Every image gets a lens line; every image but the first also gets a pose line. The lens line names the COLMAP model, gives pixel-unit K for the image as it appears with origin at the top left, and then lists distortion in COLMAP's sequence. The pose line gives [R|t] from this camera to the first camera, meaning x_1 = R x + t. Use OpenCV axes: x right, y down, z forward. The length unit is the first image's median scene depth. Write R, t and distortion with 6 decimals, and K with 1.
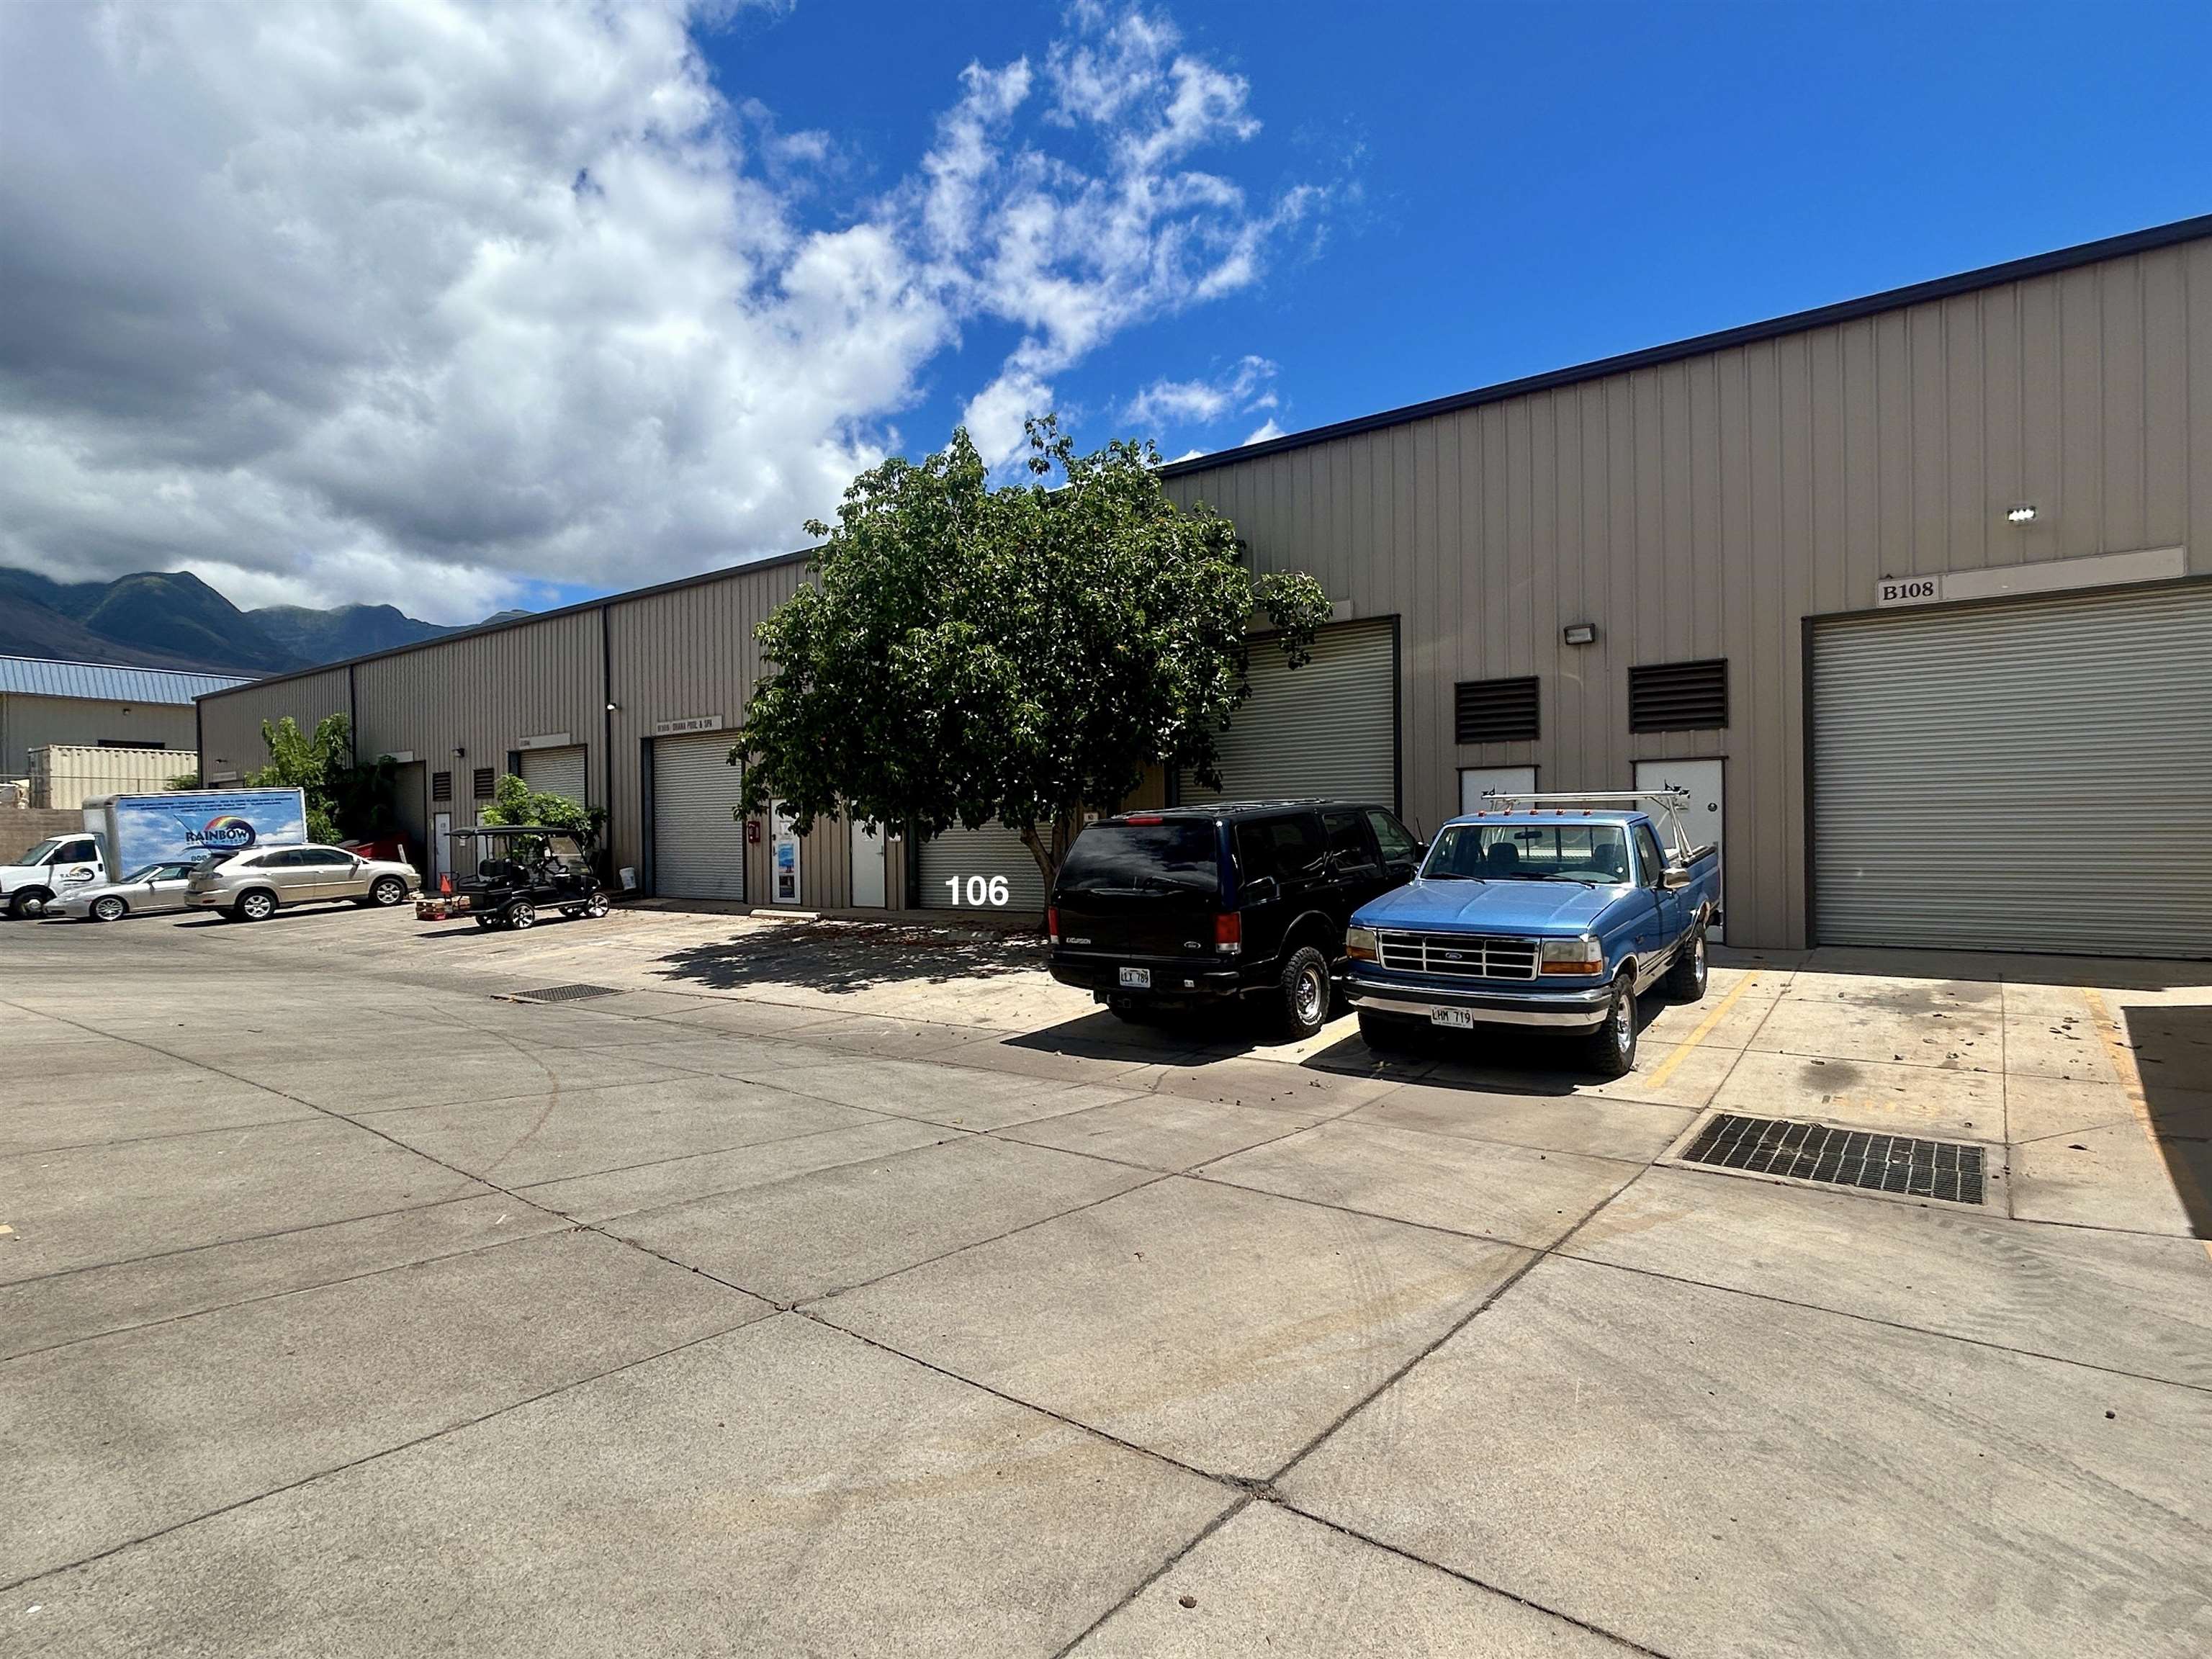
lens RADIAL K [[1157.4, 0, 1106.0], [0, 1157.4, 829.5], [0, 0, 1]] dist [0.009201, 0.000324]
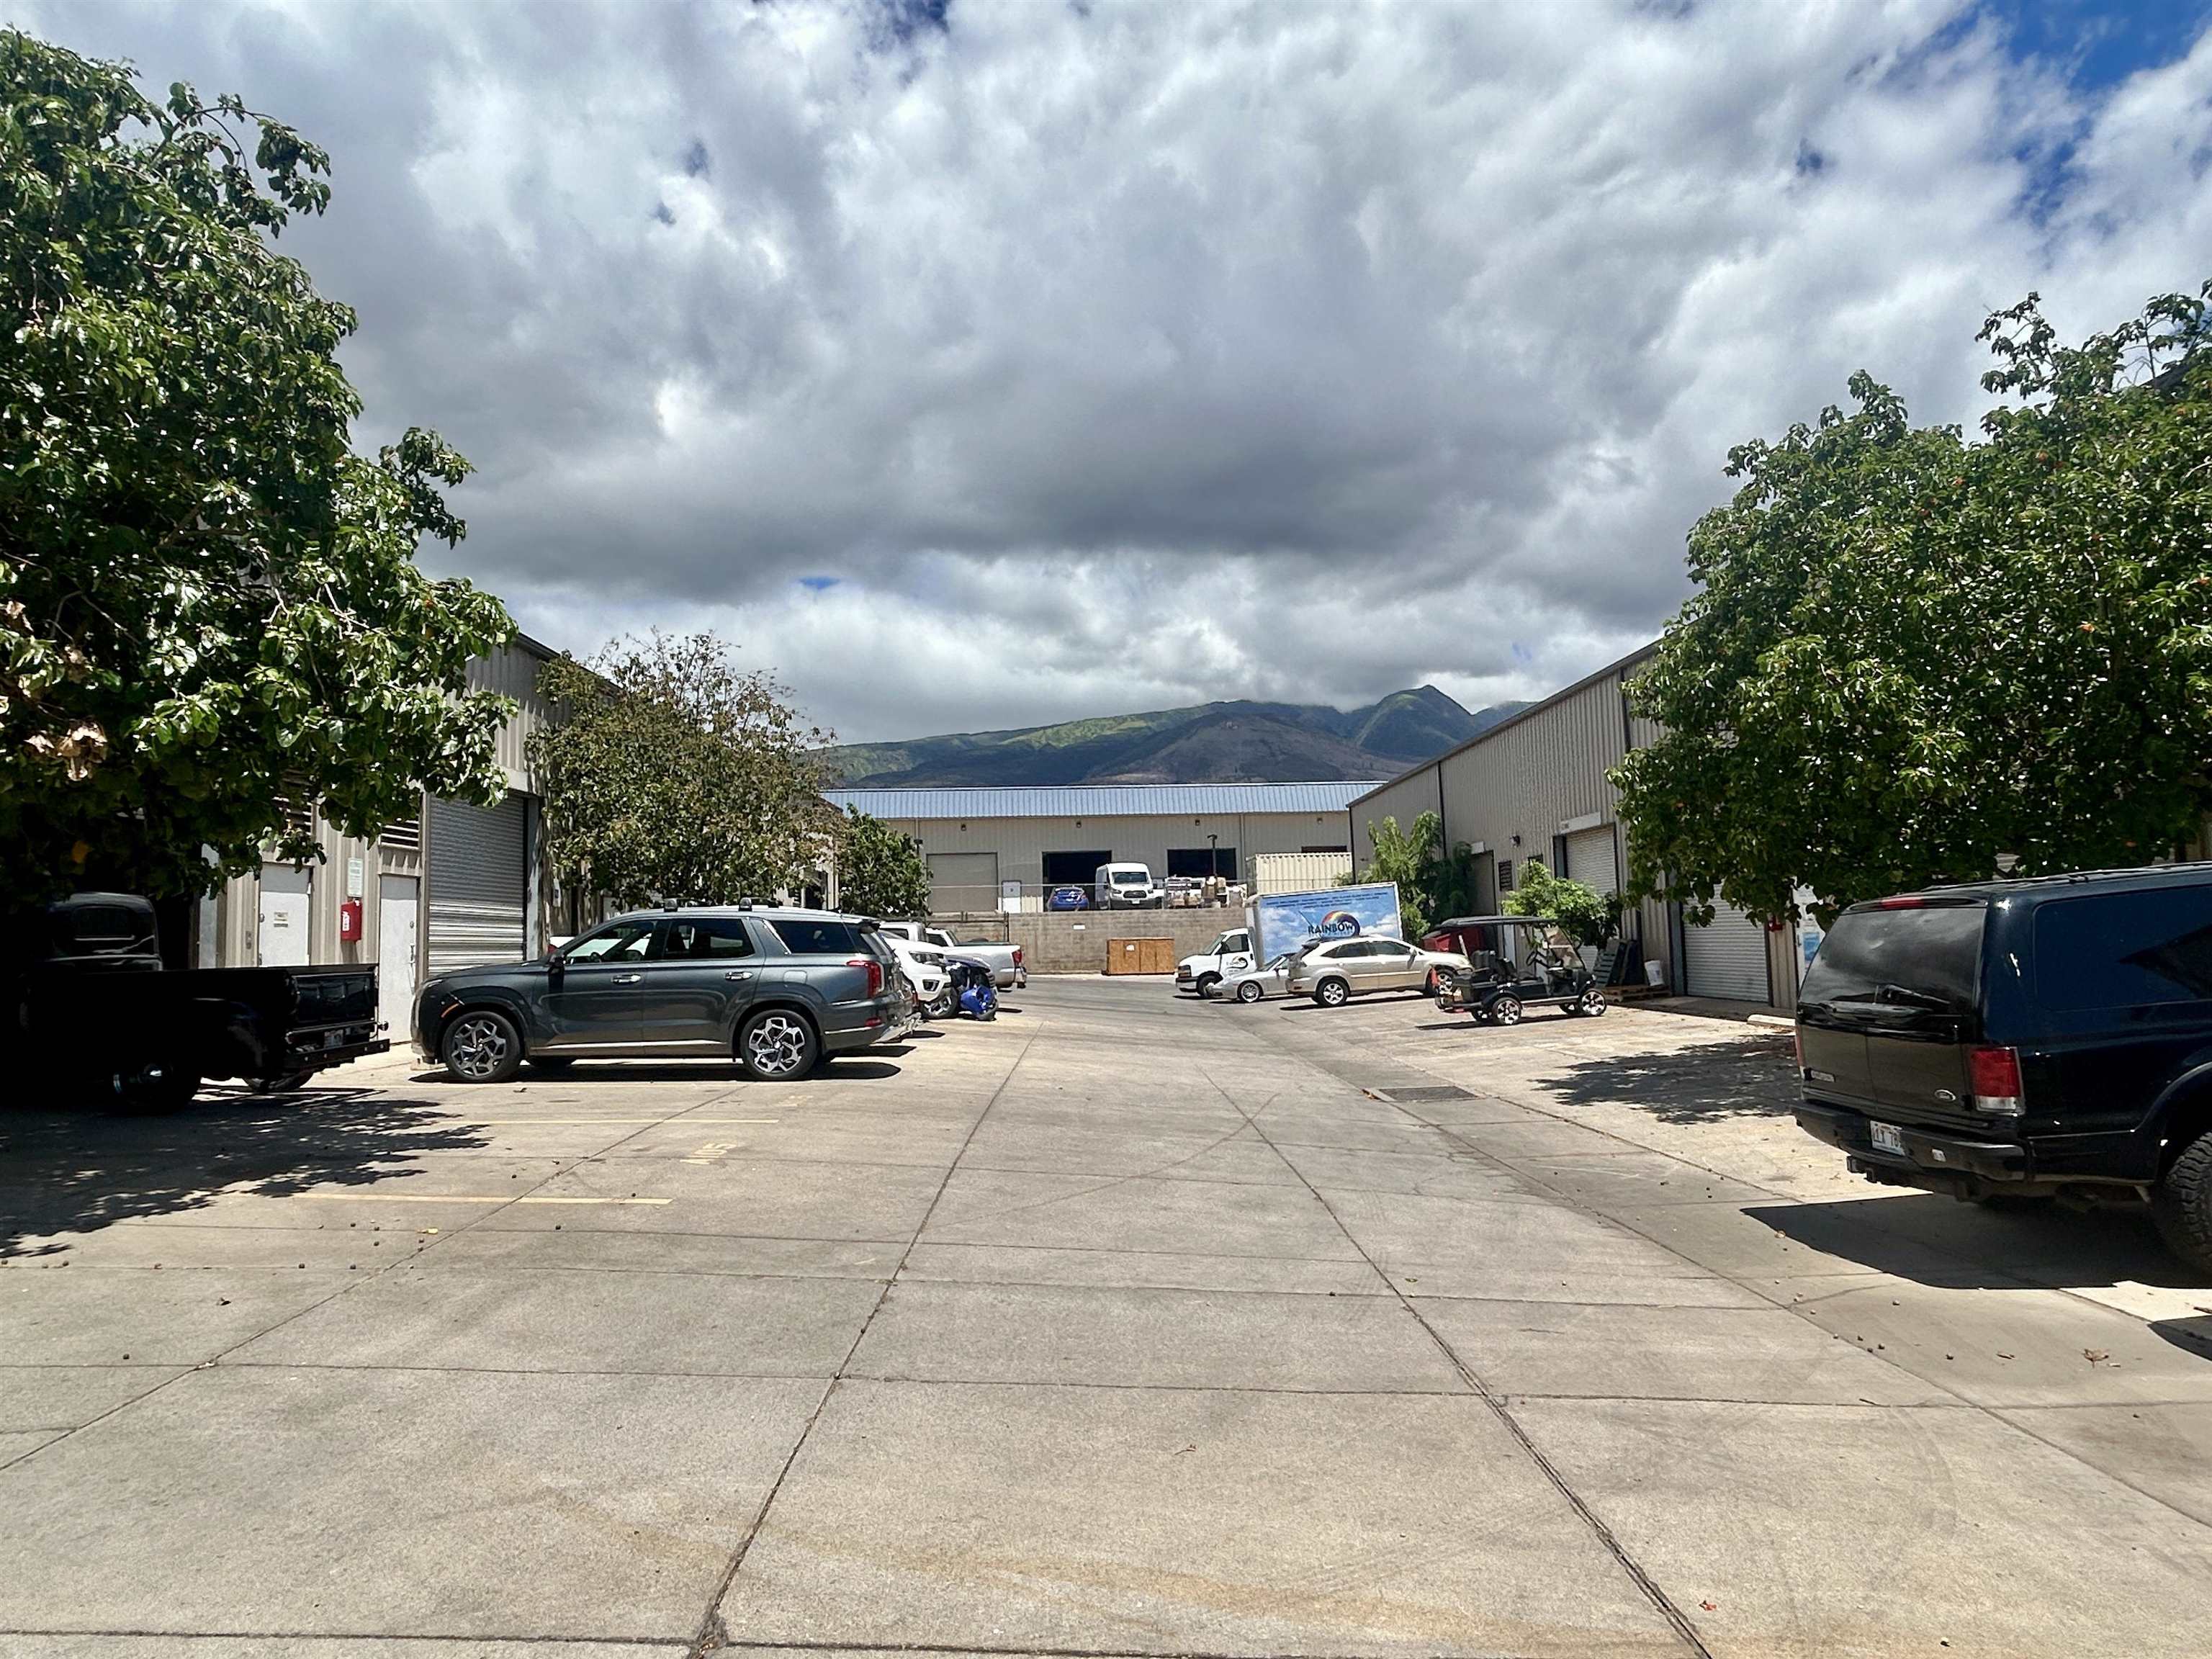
lens RADIAL K [[1326.6, 0, 1106.2], [0, 1326.6, 859.1], [0, 0, 1]] dist [0.003817, -0.001471]
pose [[0.600923, -0.053872, -0.797490, 0.307289], [0.021510, 0.998455, -0.051239, -0.002286], [0.799018, 0.013636, 0.601153, 0.149335]]
